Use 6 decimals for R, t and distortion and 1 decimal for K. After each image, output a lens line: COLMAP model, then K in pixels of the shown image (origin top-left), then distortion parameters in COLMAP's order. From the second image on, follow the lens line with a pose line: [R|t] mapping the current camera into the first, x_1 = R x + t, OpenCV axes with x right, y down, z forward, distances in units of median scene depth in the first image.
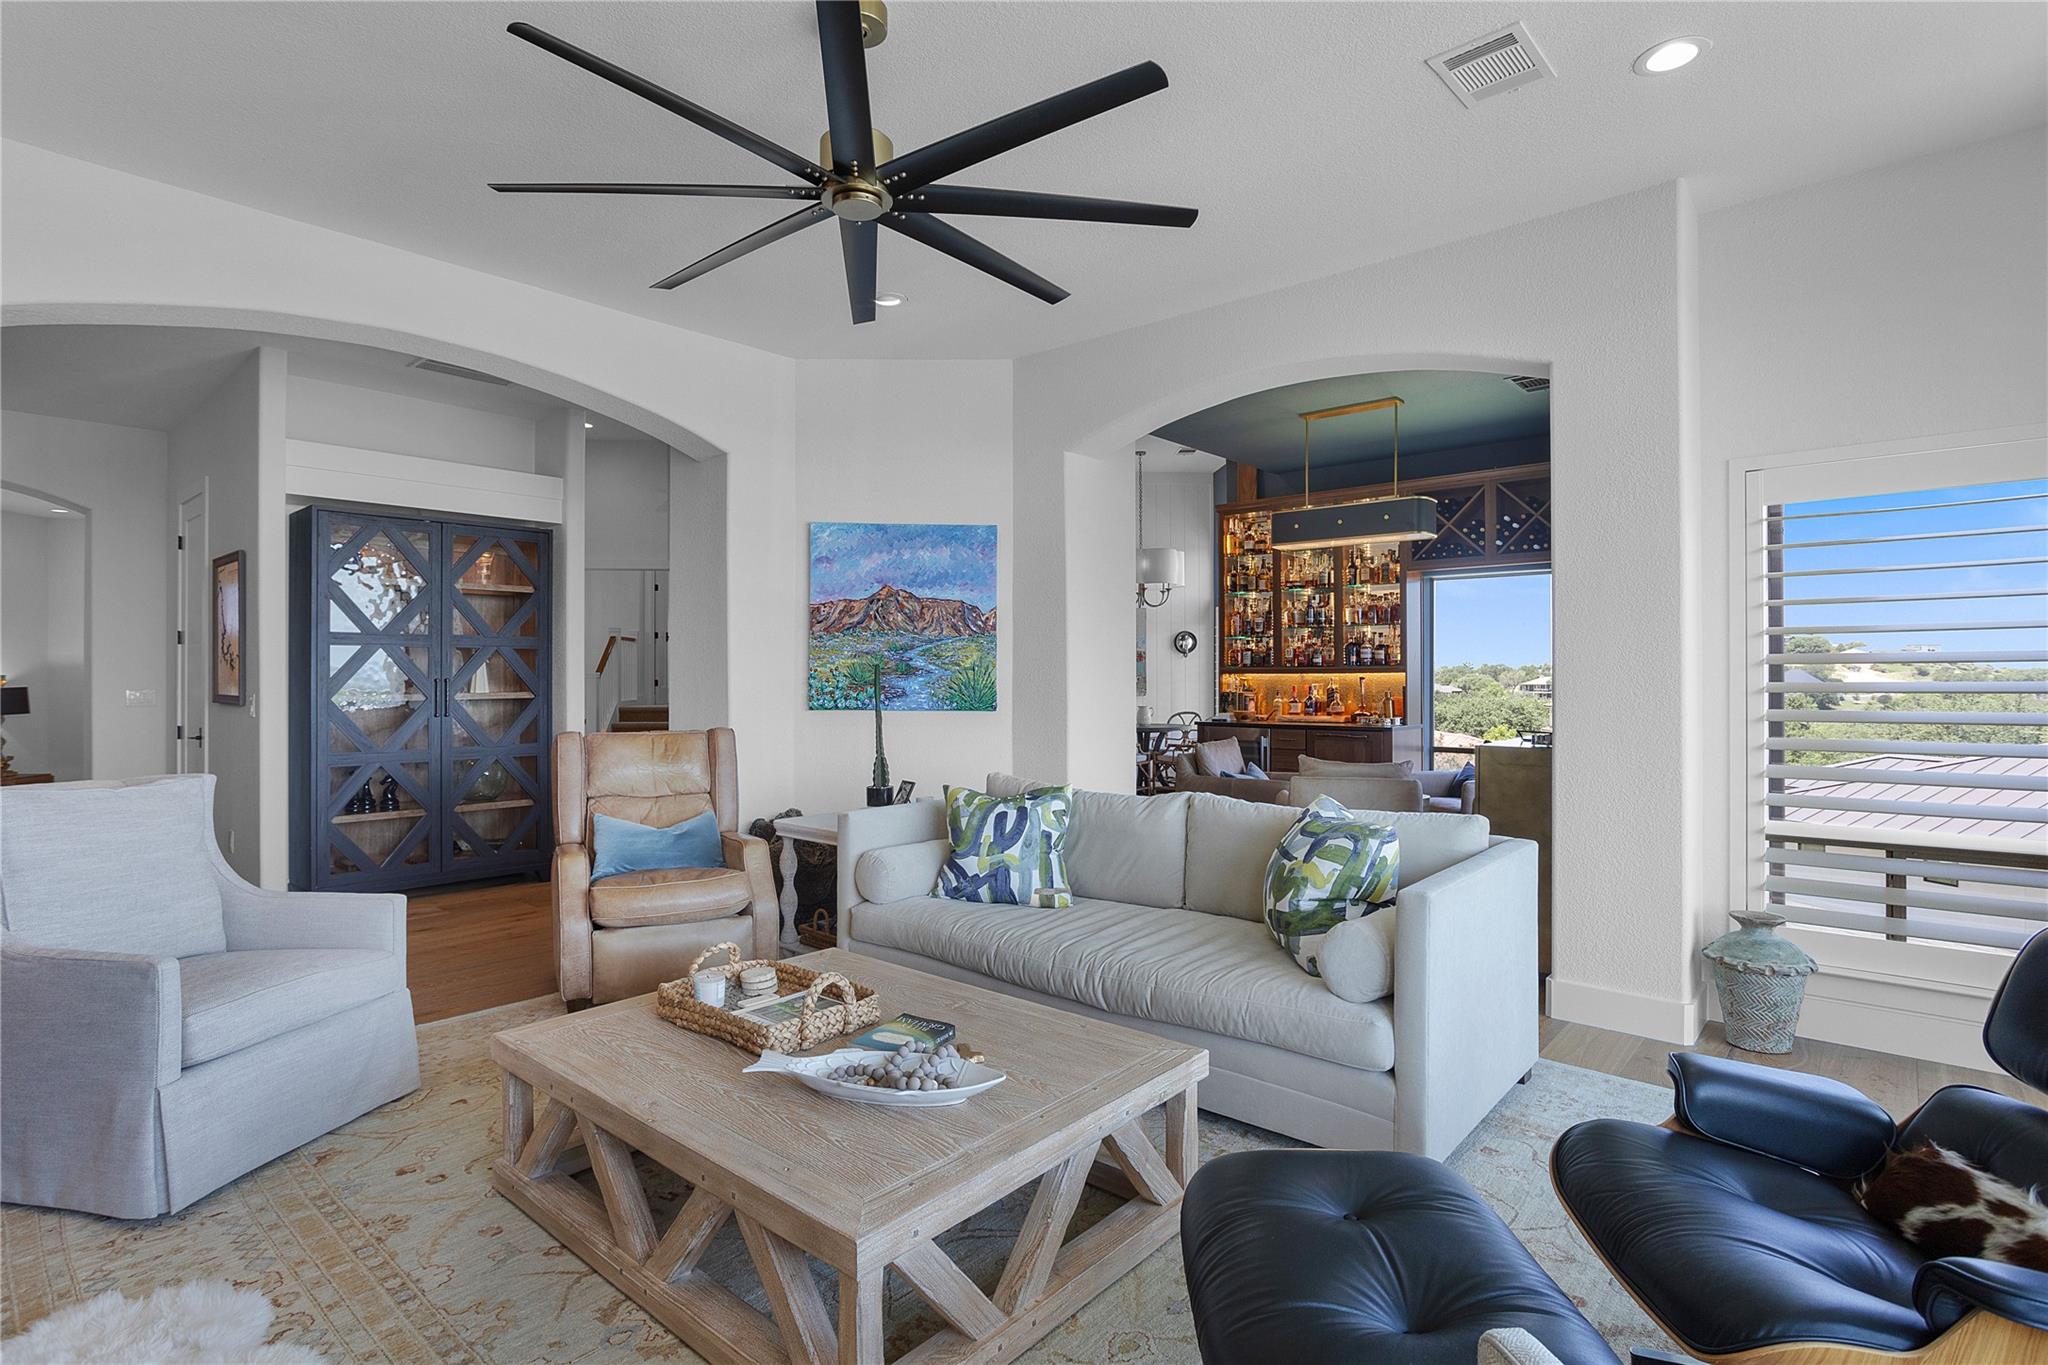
lens RADIAL K [[979.6, 0, 1034.8], [0, 979.6, 678.5], [0, 0, 1]] dist [-0.018762, 0.005611]
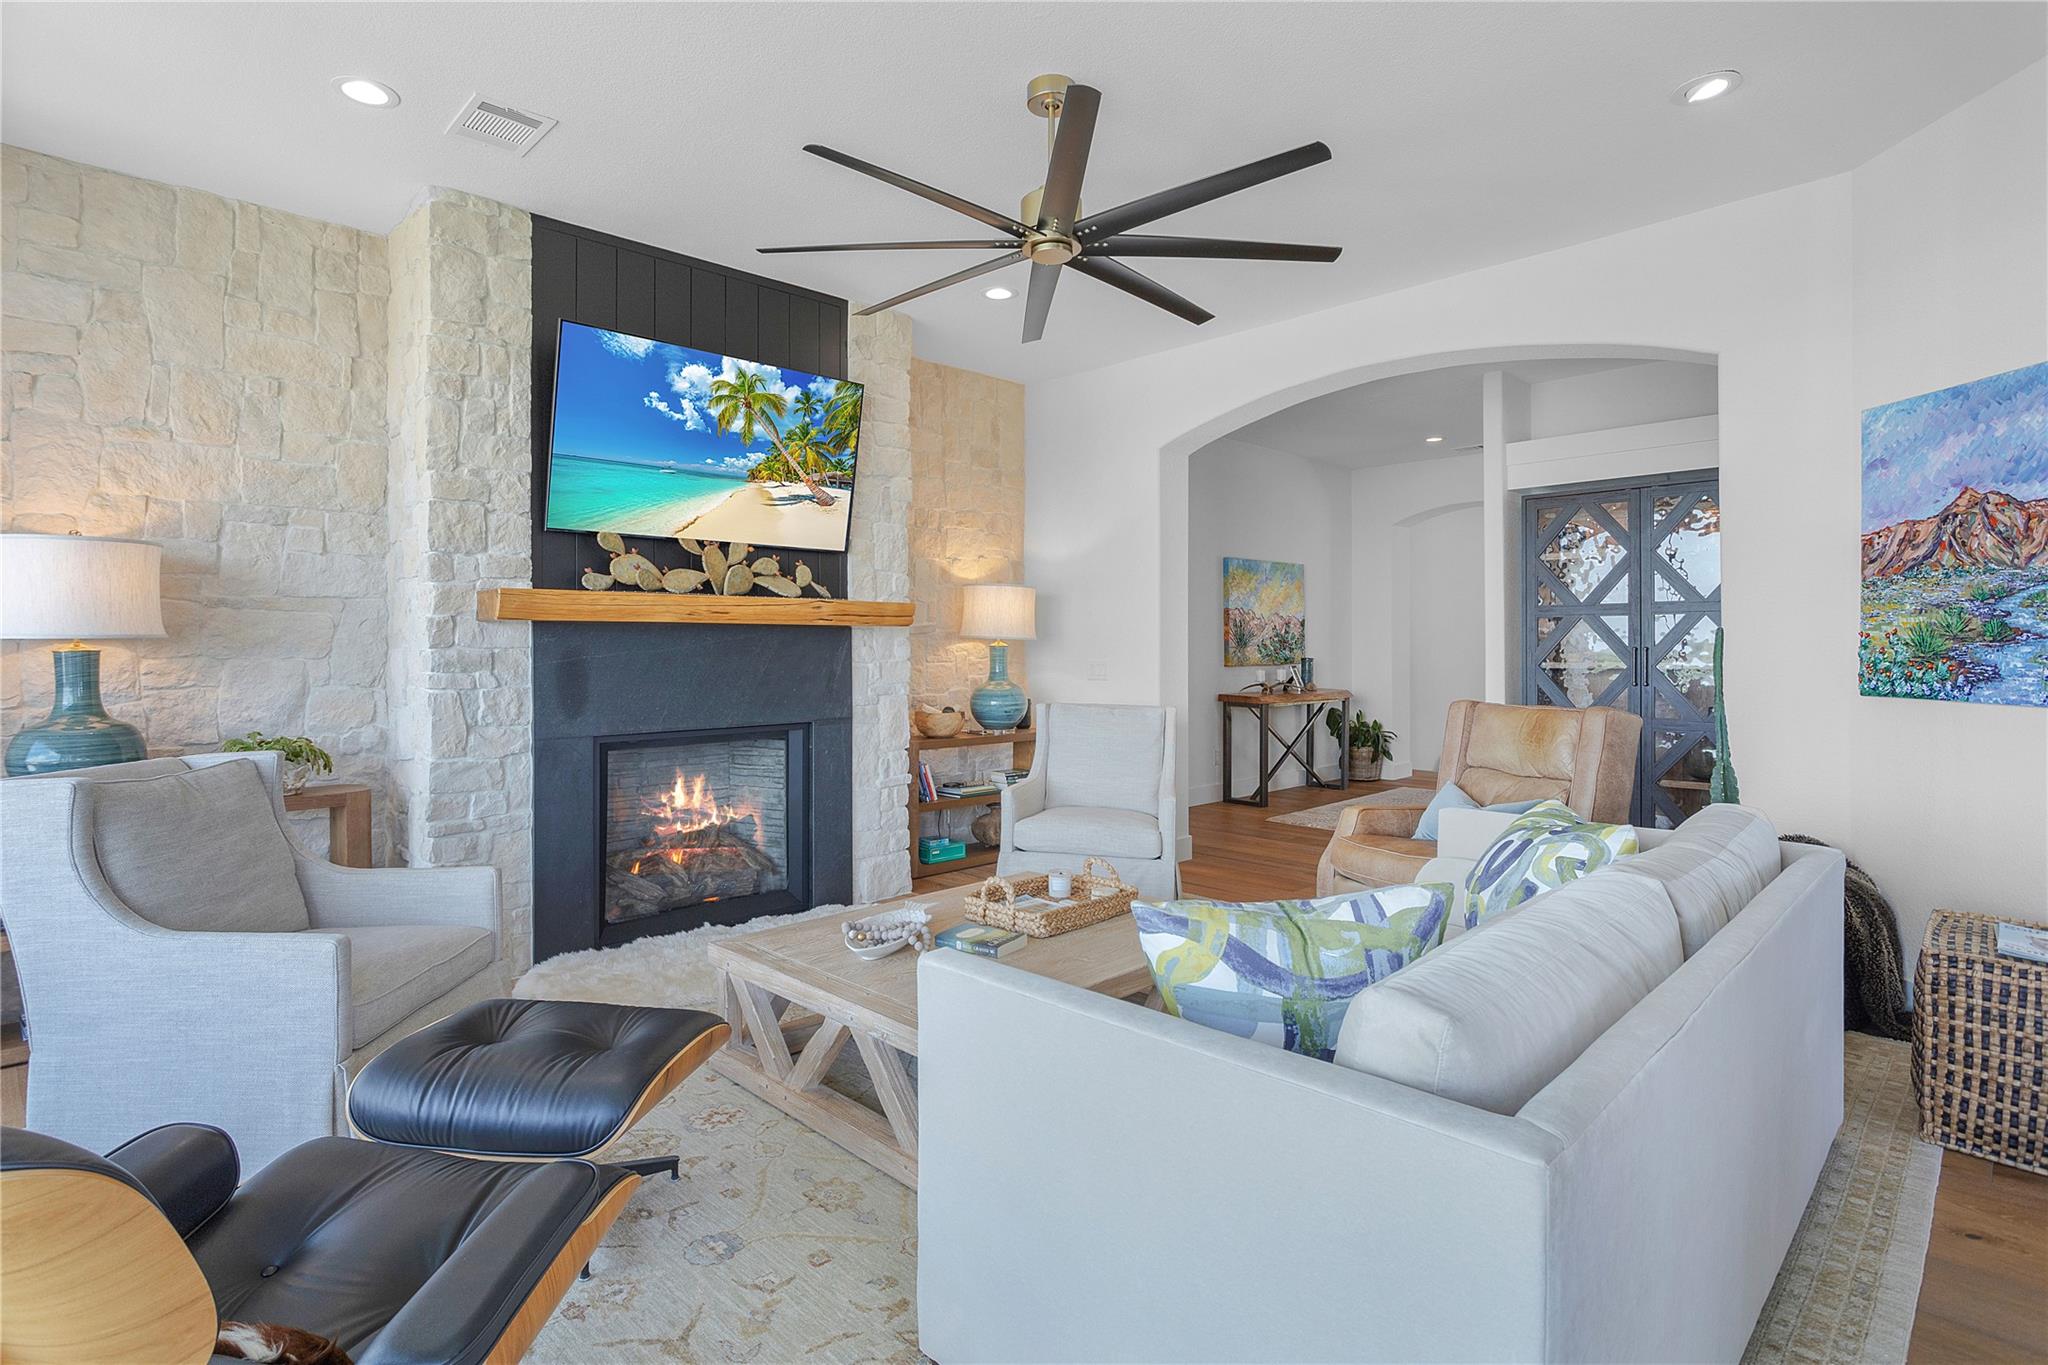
lens RADIAL K [[979.6, 0, 996.1], [0, 979.6, 641.9], [0, 0, 1]] dist [-0.018762, 0.005611]
pose [[-0.068930, -0.003308, -0.997616, 0.462731], [0.000858, 0.999994, -0.003375, -0.002090], [0.997621, -0.001088, -0.068927, 0.461967]]
